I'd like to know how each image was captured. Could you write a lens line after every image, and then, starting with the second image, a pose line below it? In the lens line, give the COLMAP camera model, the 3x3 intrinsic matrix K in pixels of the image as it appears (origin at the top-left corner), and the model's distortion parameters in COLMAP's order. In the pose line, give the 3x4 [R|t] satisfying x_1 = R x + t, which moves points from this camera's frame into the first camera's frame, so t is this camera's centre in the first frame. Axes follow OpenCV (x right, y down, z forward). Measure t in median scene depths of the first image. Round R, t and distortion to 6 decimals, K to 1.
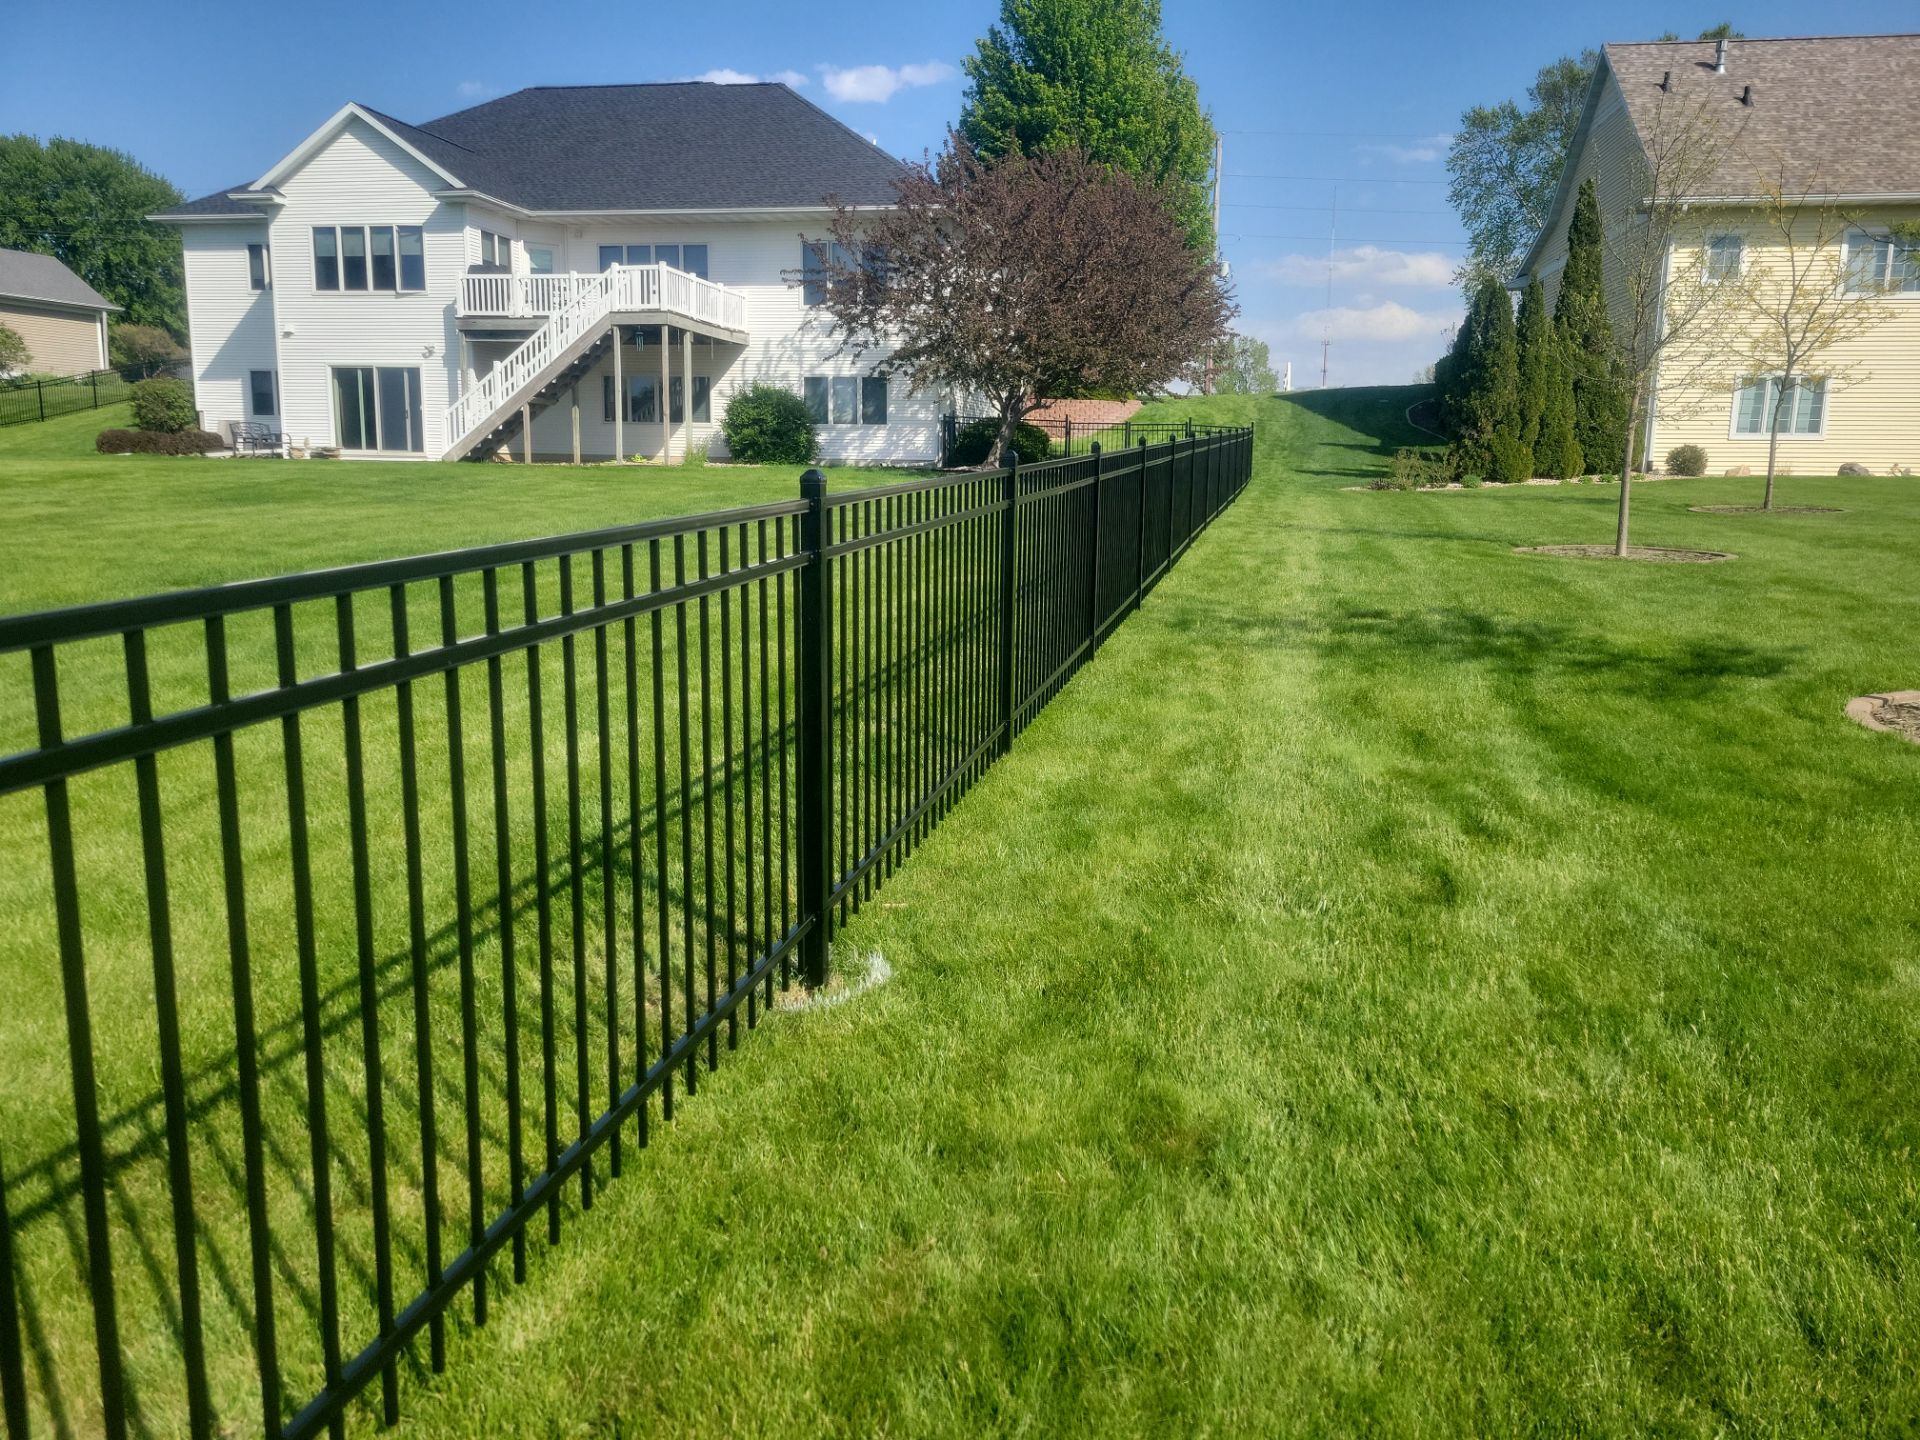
lens RADIAL K [[1432.7, 0, 971.7], [0, 1432.7, 705.7], [0, 0, 1]] dist [0.054035, -0.033469]
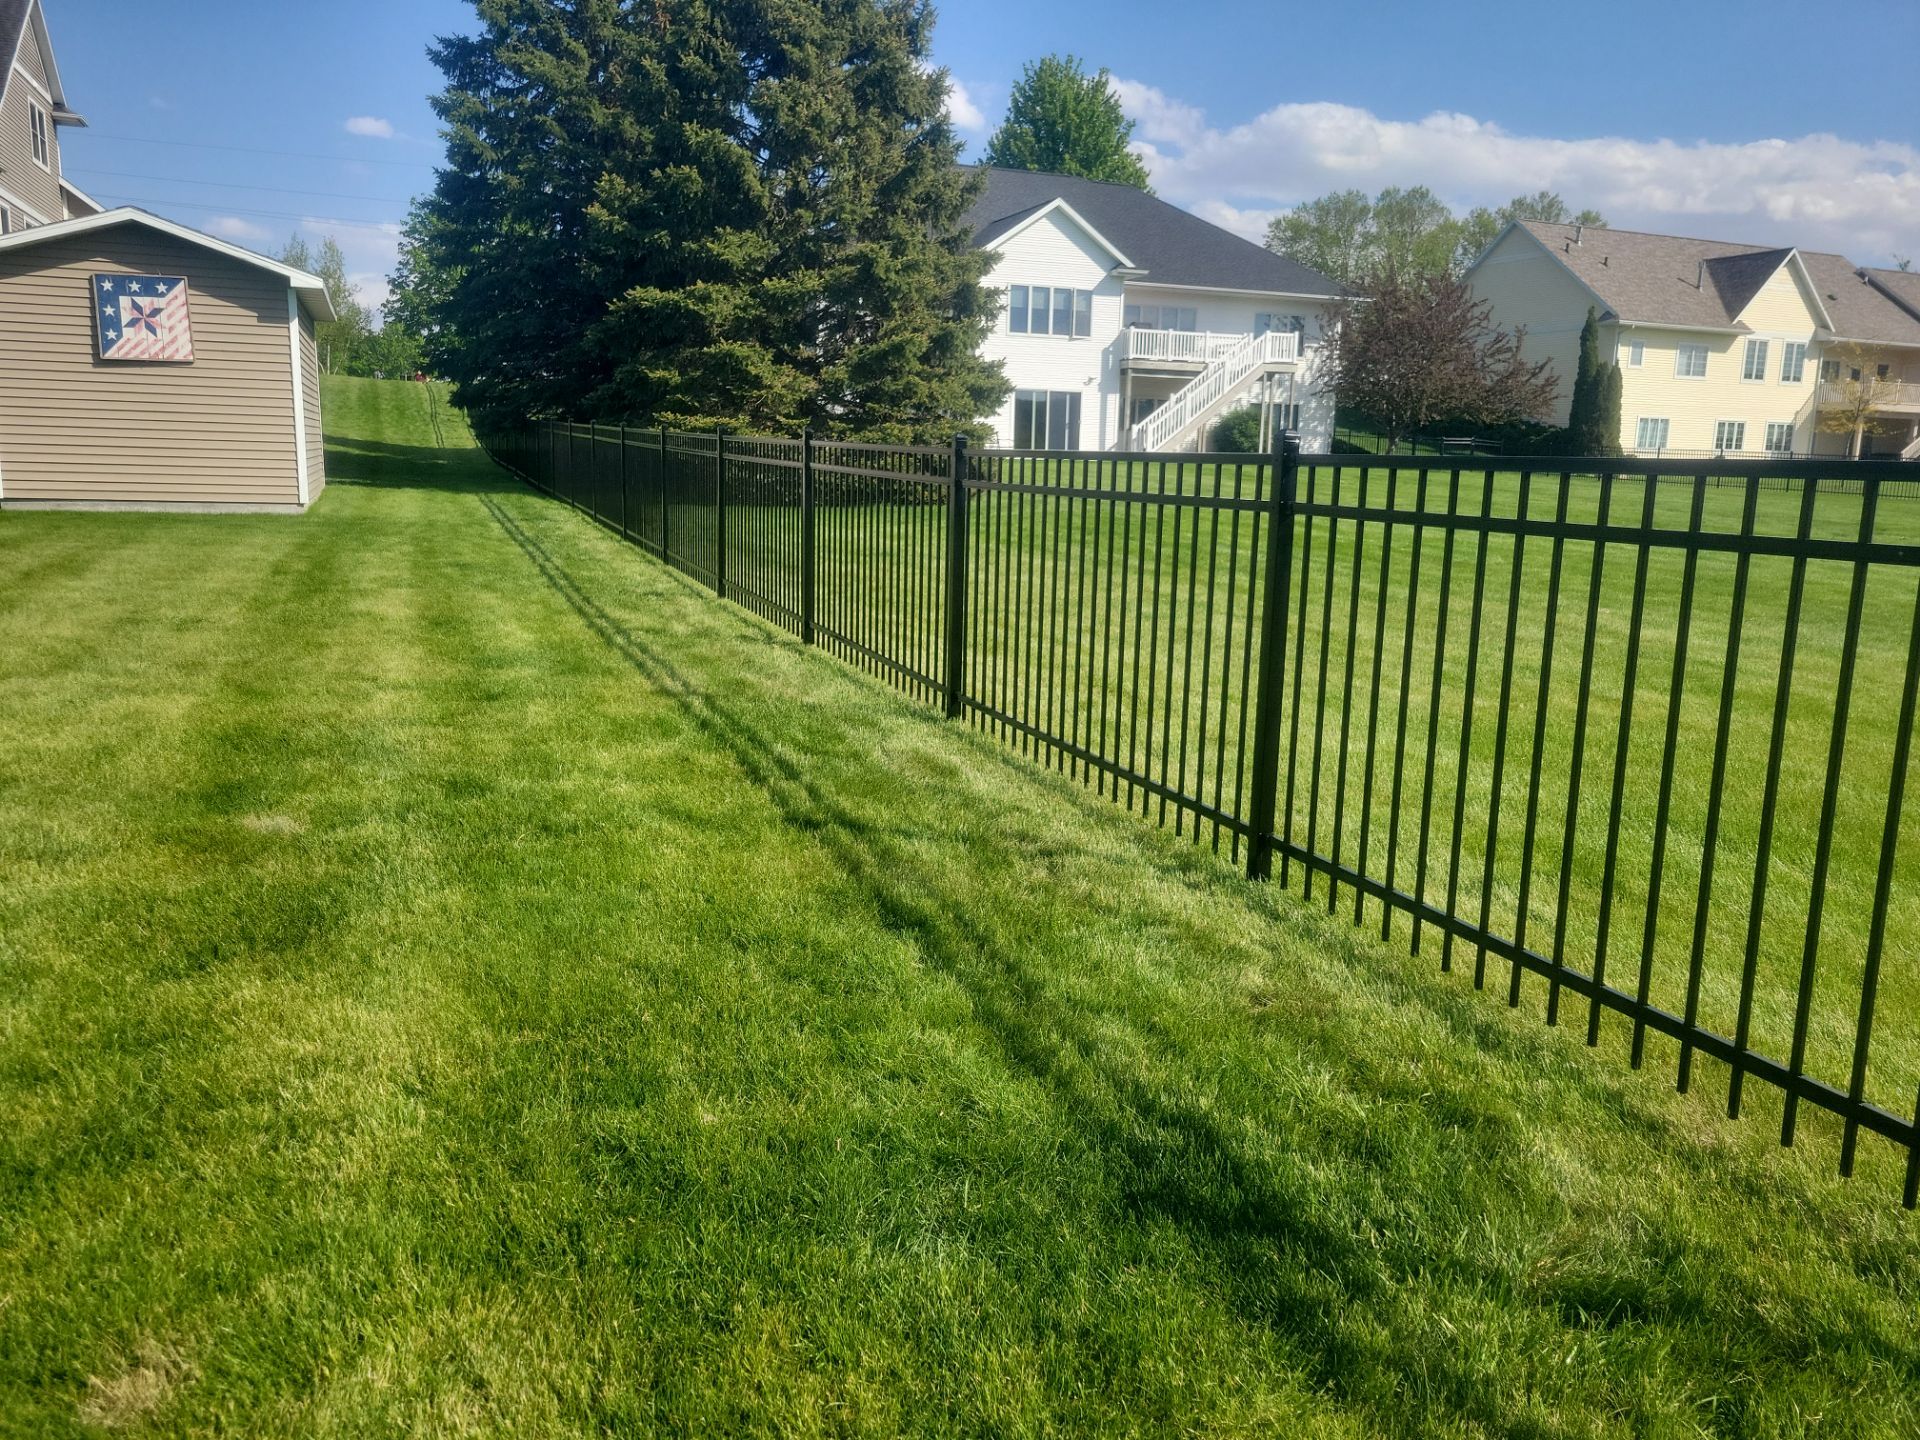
lens RADIAL K [[1432.7, 0, 959.5], [0, 1432.7, 711.6], [0, 0, 1]] dist [0.054035, -0.033469]
pose [[0.829376, -0.091149, 0.551205, -1.237747], [0.081316, 0.995790, 0.042314, 0.002012], [-0.552741, 0.009728, 0.833296, -0.072806]]
